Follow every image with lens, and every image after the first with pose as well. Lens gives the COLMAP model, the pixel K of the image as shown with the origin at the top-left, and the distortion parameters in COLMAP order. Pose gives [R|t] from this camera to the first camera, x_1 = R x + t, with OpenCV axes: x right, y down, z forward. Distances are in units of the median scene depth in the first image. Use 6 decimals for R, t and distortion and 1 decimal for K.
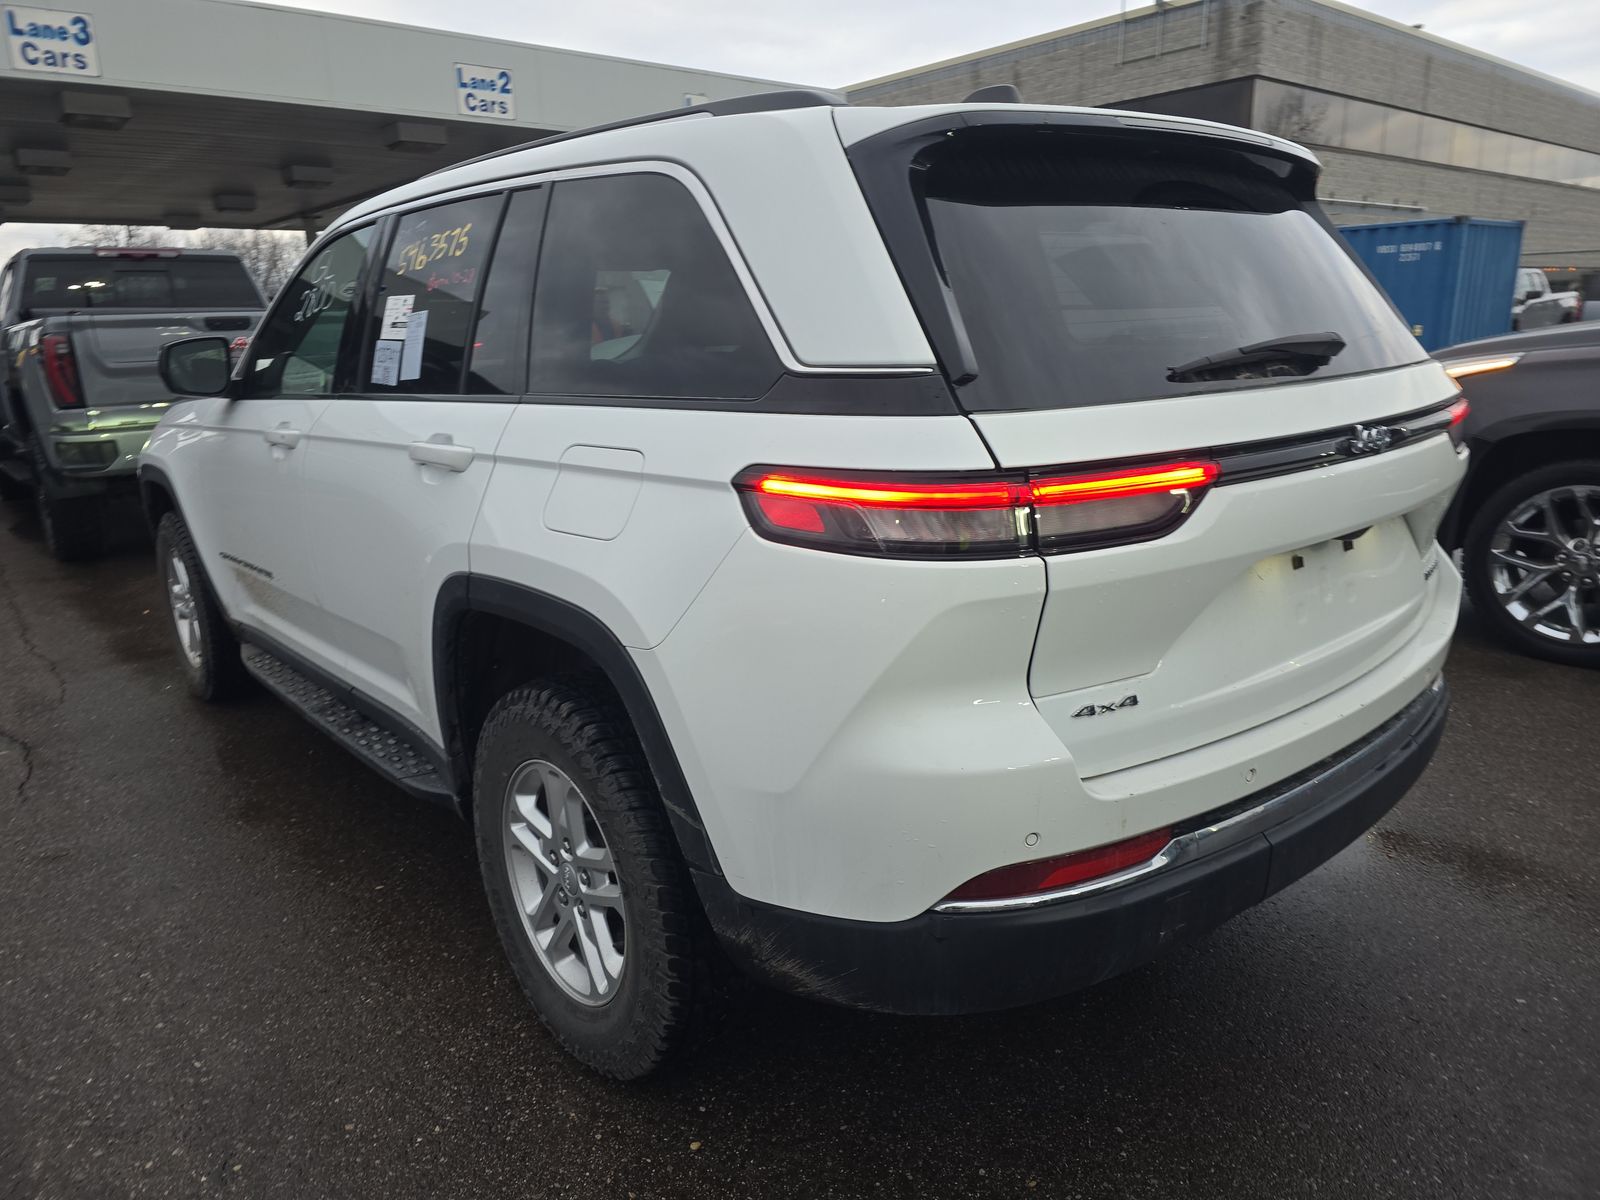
lens RADIAL K [[1102.6, 0, 806.9], [0, 1102.6, 600.3], [0, 0, 1]] dist [0.047974, -0.038120]
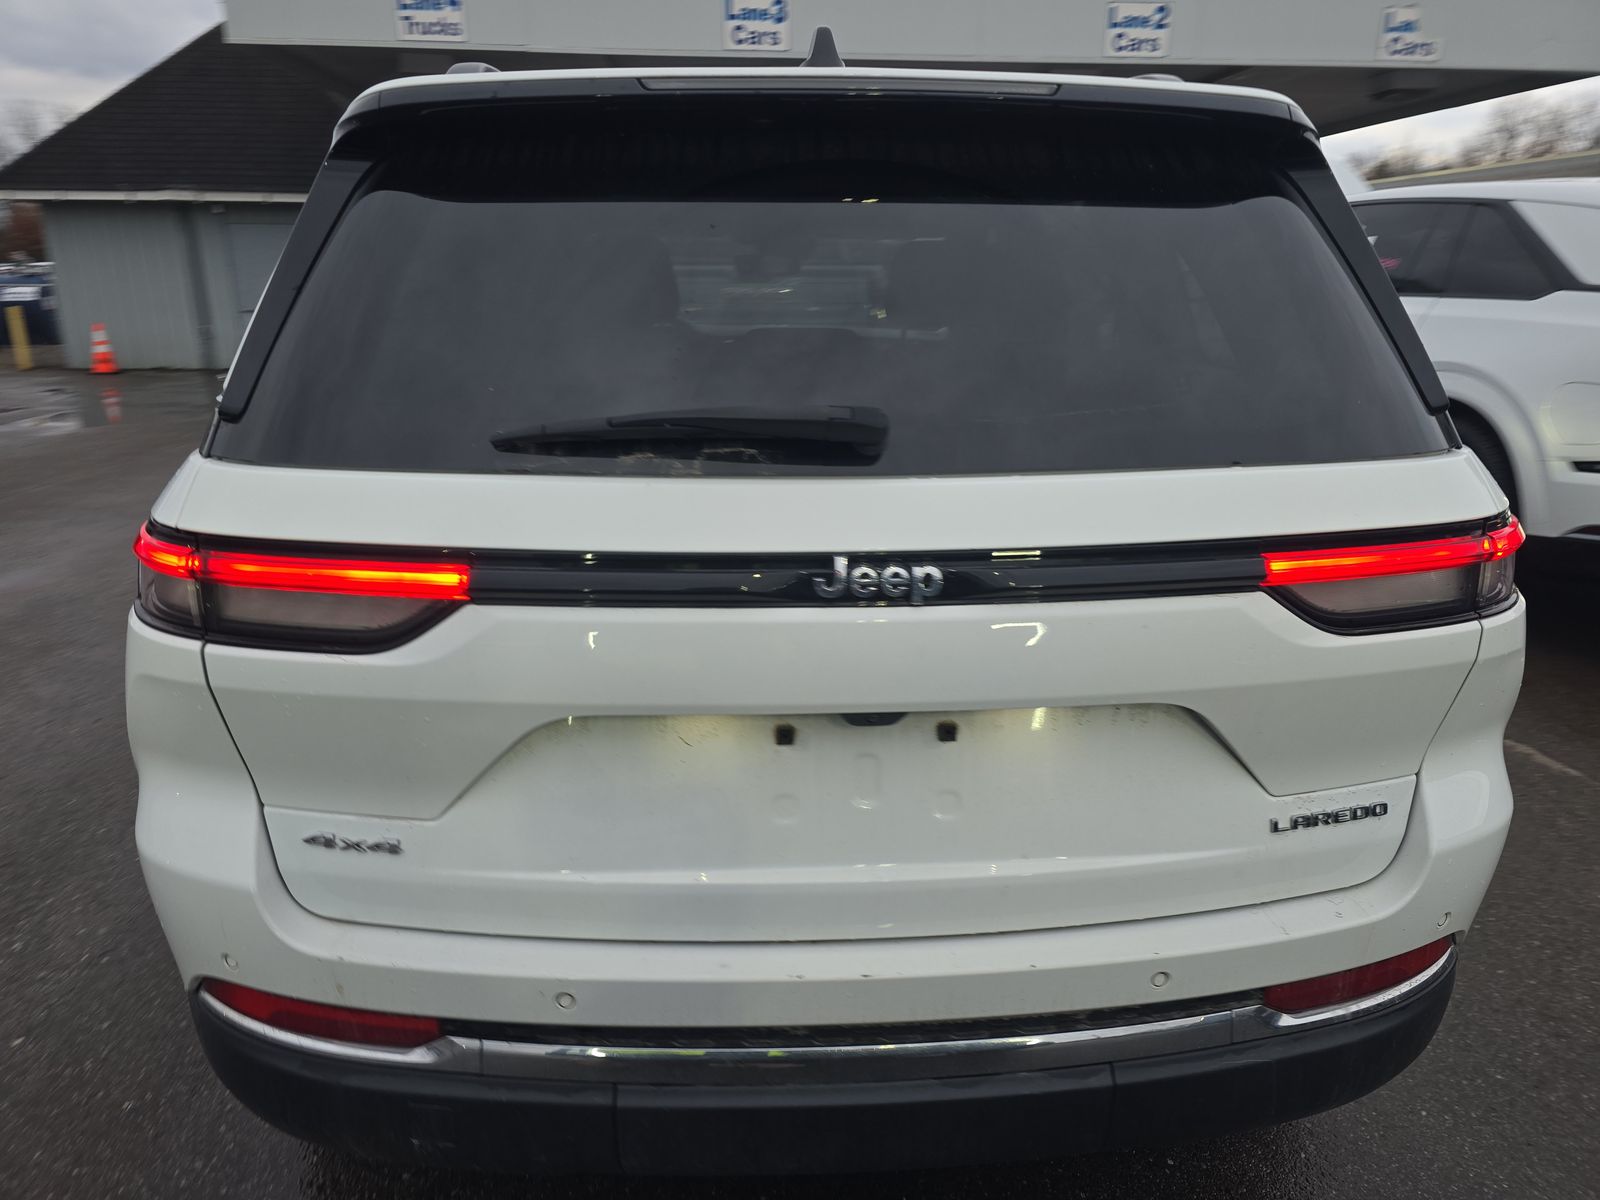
lens RADIAL K [[1102.6, 0, 806.2], [0, 1102.6, 599.4], [0, 0, 1]] dist [0.047974, -0.038120]
pose [[0.792916, 0.206043, -0.573437, 0.842013], [-0.178977, 0.978336, 0.104049, -0.193202], [0.582453, 0.020130, 0.812615, 0.469613]]
